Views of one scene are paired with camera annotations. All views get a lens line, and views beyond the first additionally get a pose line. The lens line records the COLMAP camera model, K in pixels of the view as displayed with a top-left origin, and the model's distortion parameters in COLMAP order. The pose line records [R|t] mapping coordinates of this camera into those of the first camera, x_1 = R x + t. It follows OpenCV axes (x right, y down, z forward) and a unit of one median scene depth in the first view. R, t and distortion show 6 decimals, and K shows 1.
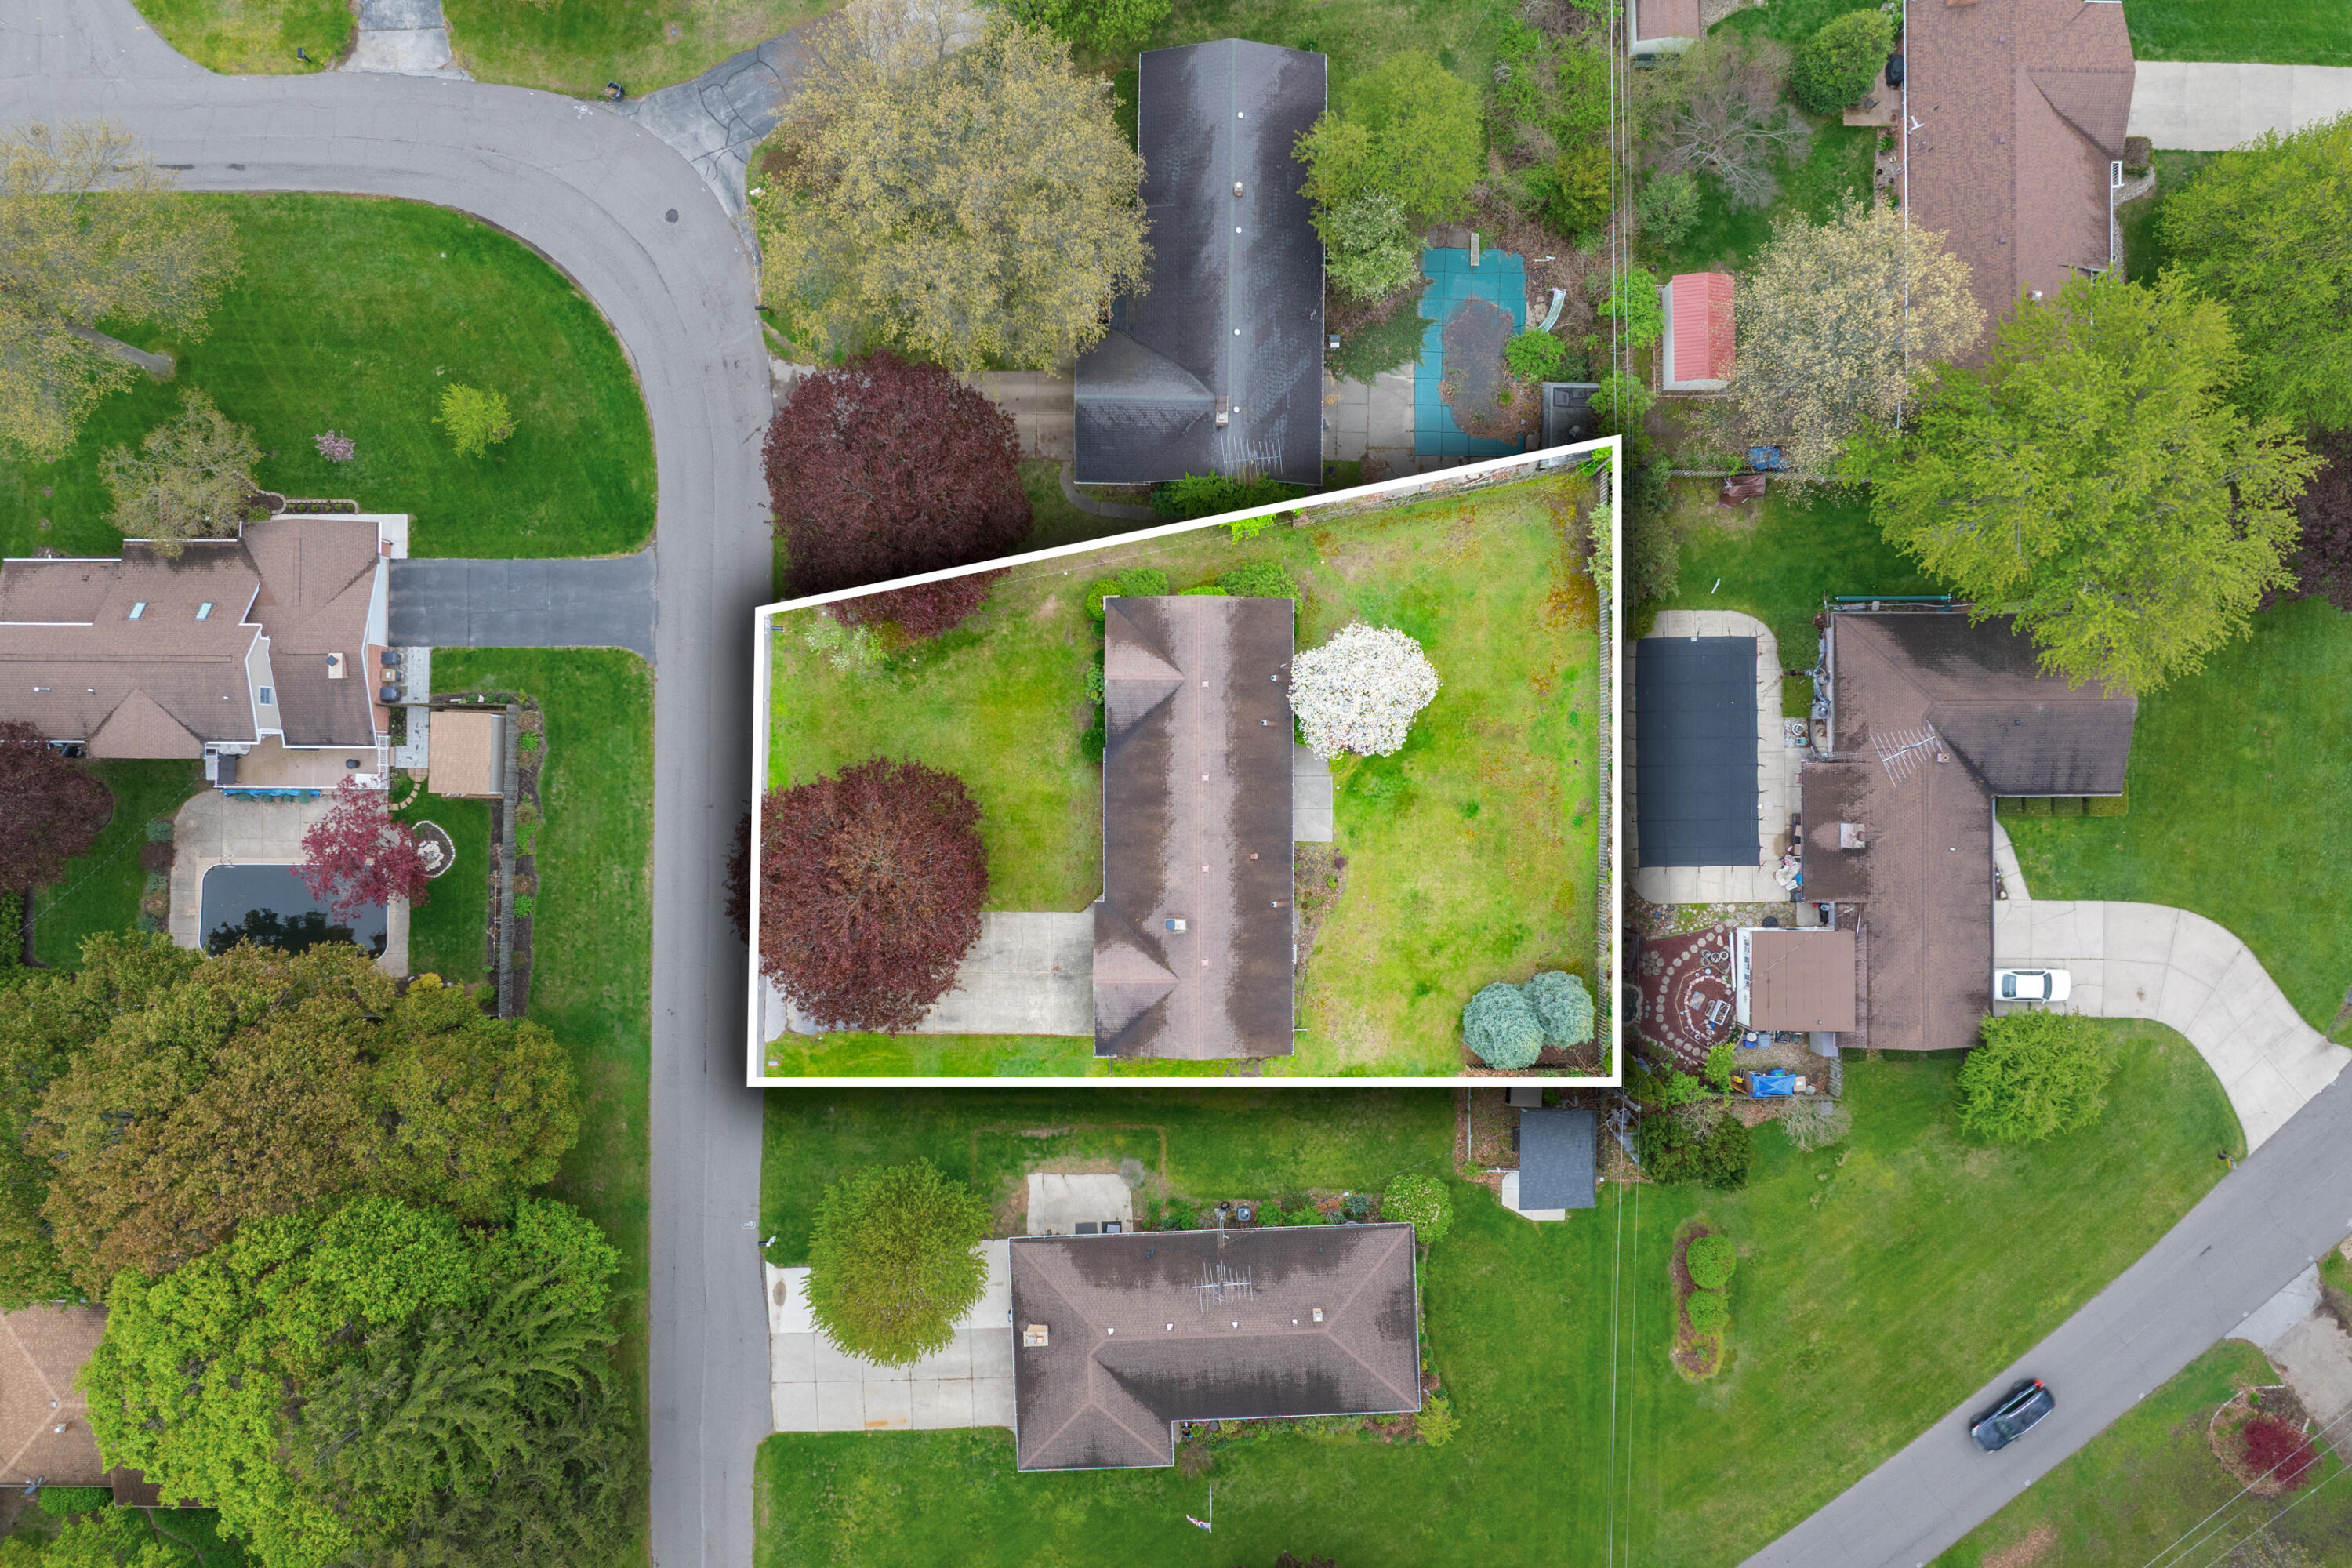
lens RADIAL K [[1676.4, 0, 1176.0], [0, 1676.4, 784.0], [0, 0, 1]] dist [-0.035011, -0.001006]
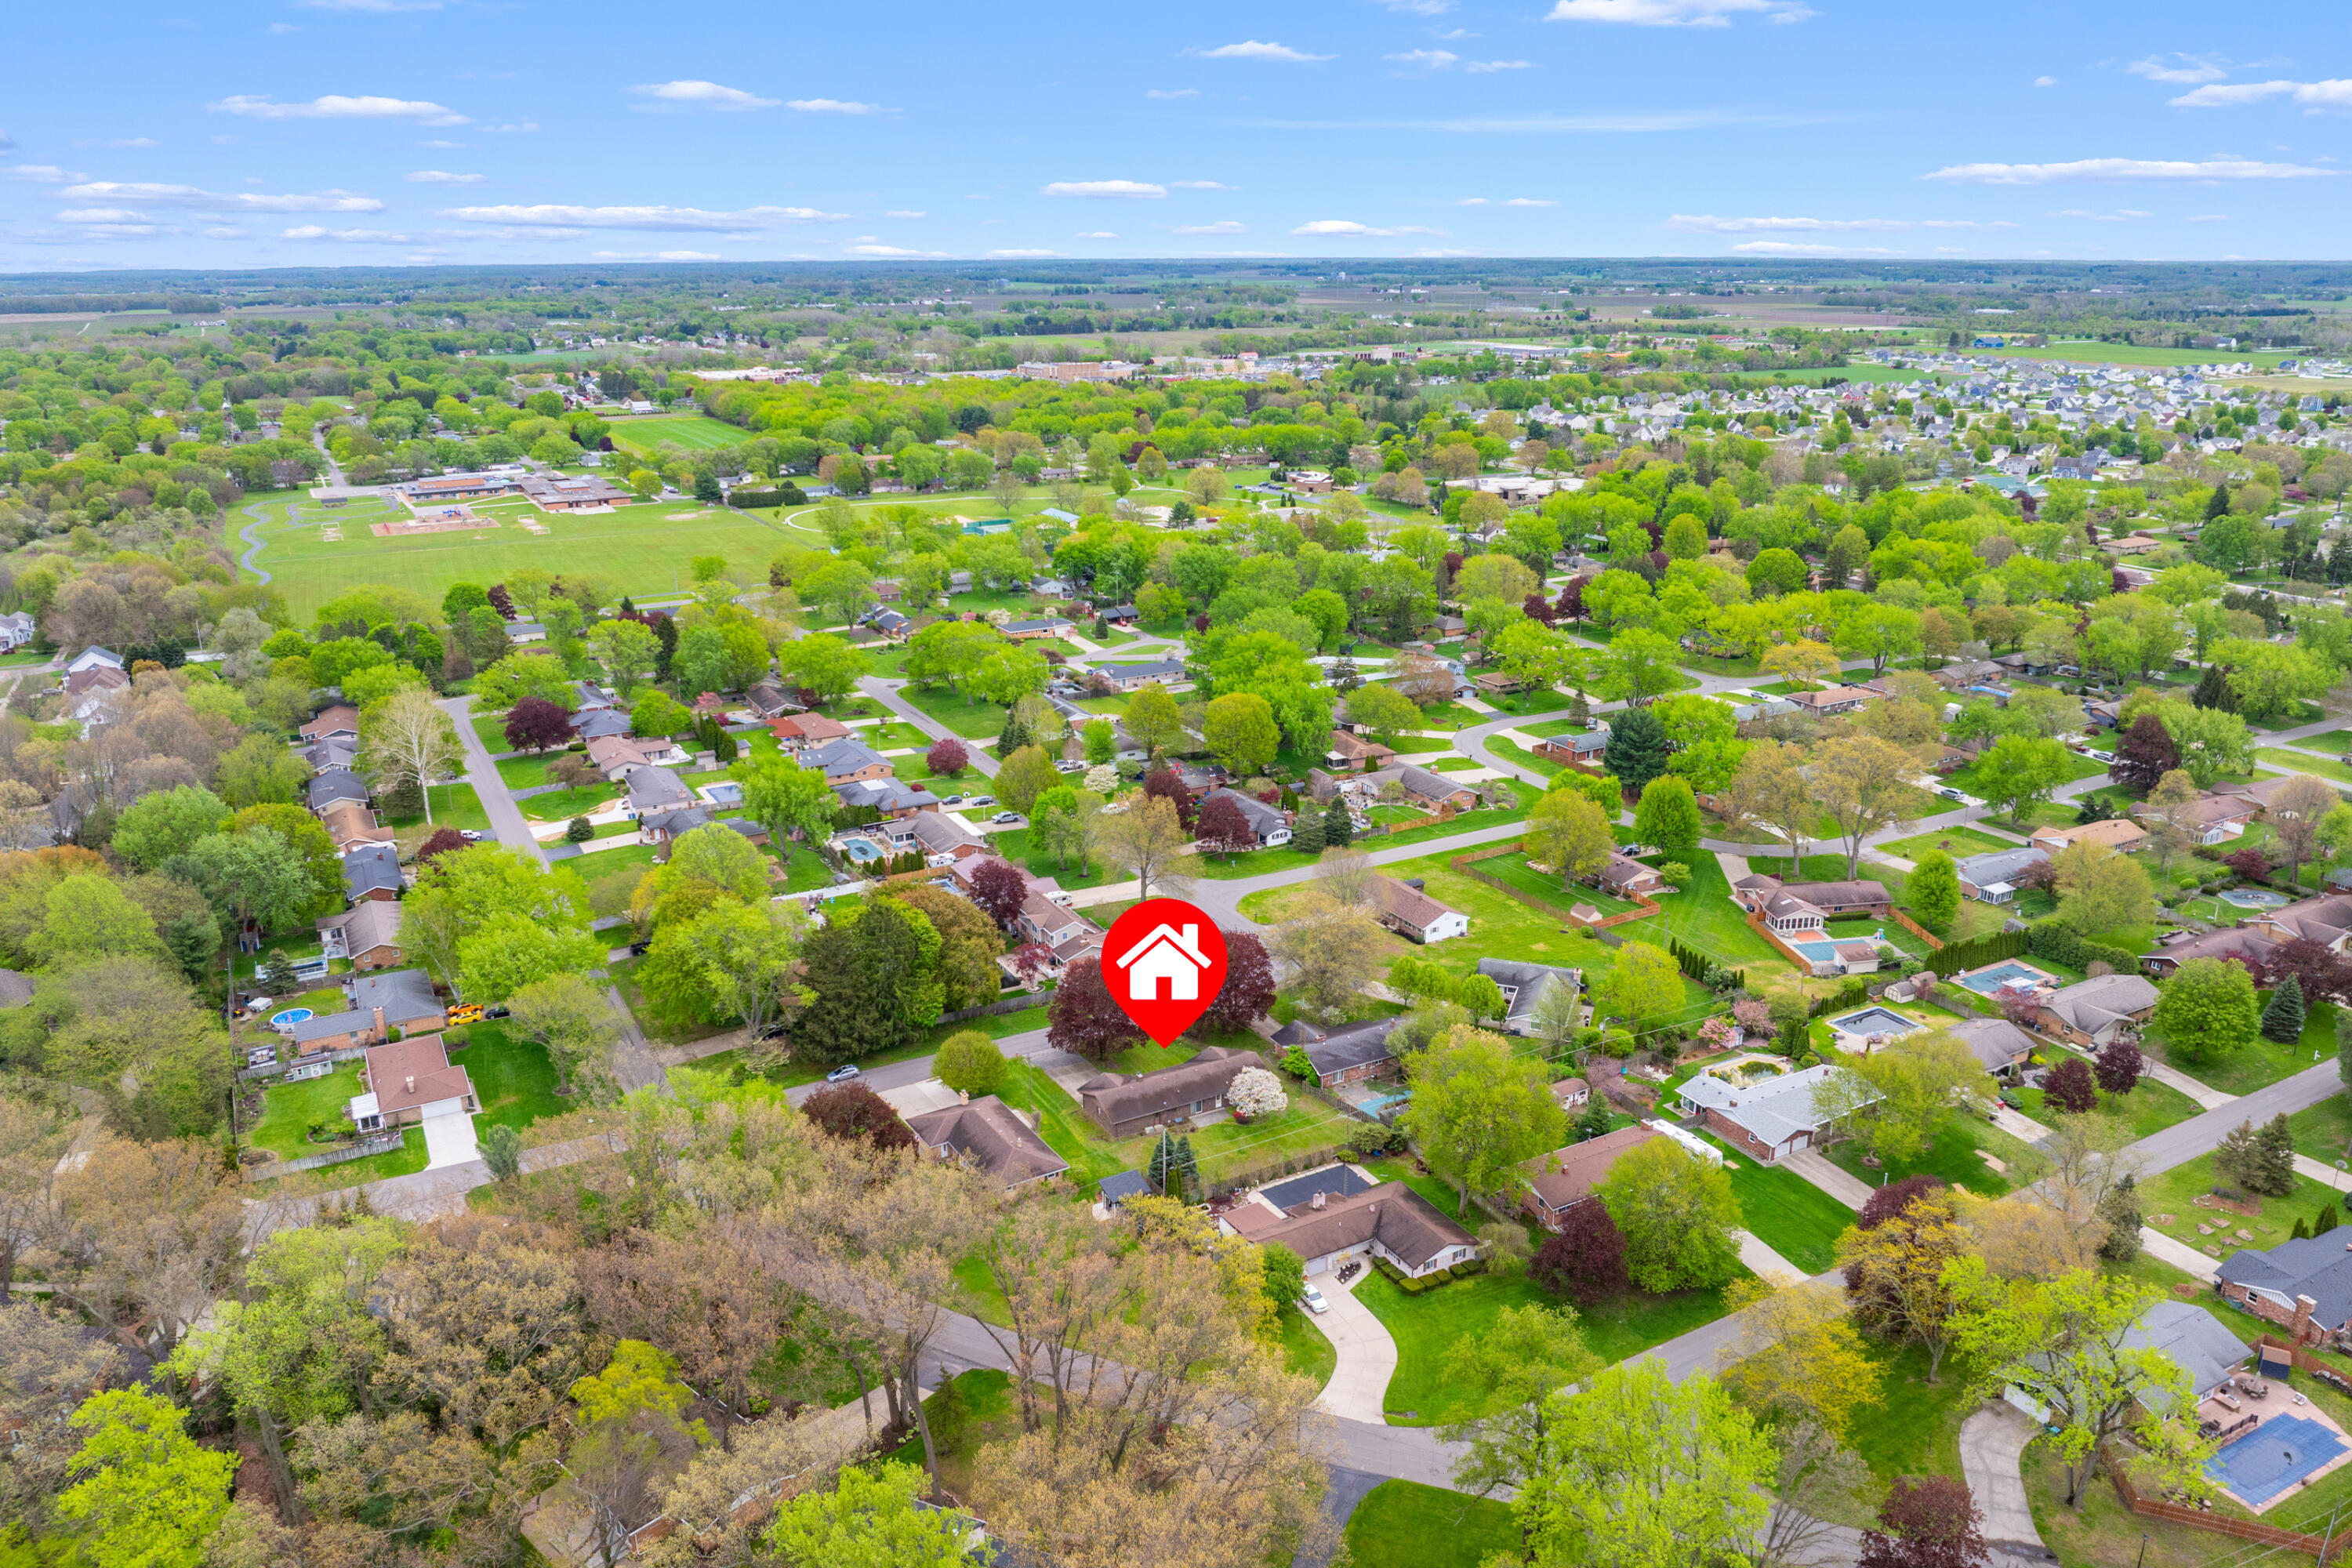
lens RADIAL K [[1669.8, 0, 1184.5], [0, 1669.8, 776.2], [0, 0, 1]] dist [-0.044740, 0.003755]
pose [[0.486795, 0.264191, -0.832607, 1.898187], [-0.873507, 0.151646, -0.462589, 1.058336], [0.004050, 0.952474, 0.304593, -0.182445]]
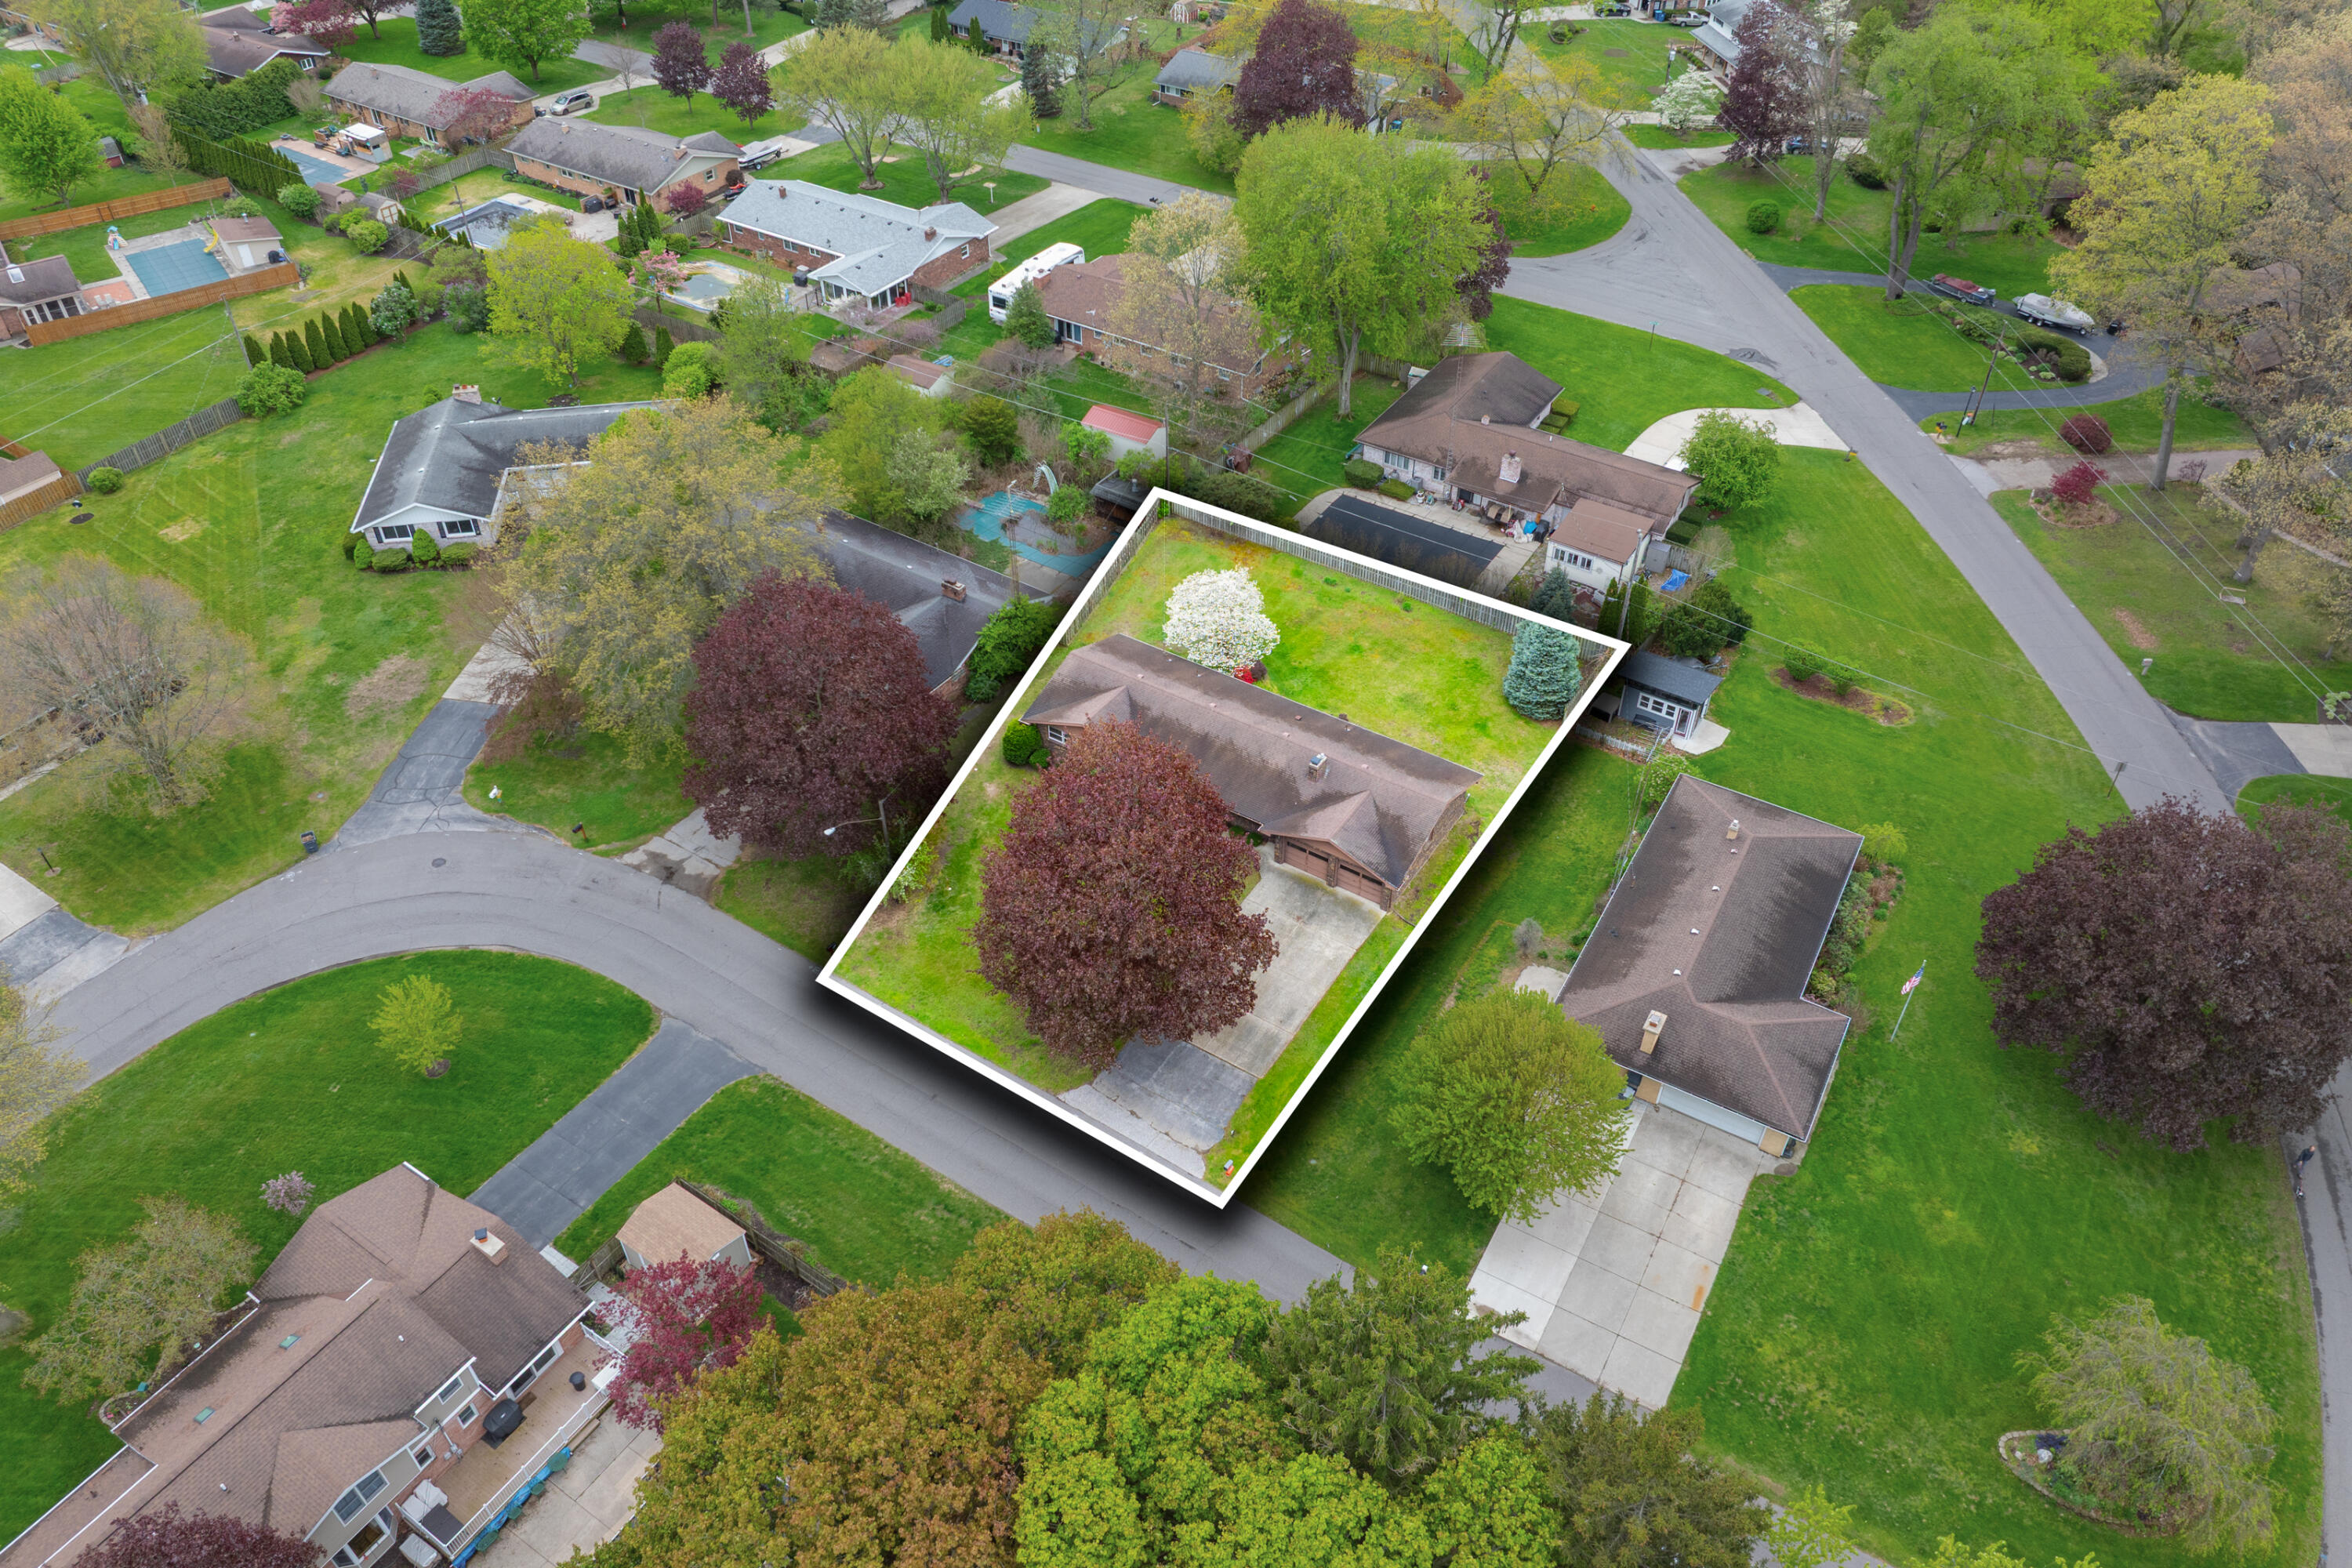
lens RADIAL K [[1661.6, 0, 1184.4], [0, 1661.6, 776.1], [0, 0, 1]] dist [-0.036668, 0.005701]
pose [[0.537884, -0.544667, 0.643443, -0.669821], [0.842929, 0.358650, -0.401050, 0.405034], [-0.012332, 0.758095, 0.652027, 0.323325]]
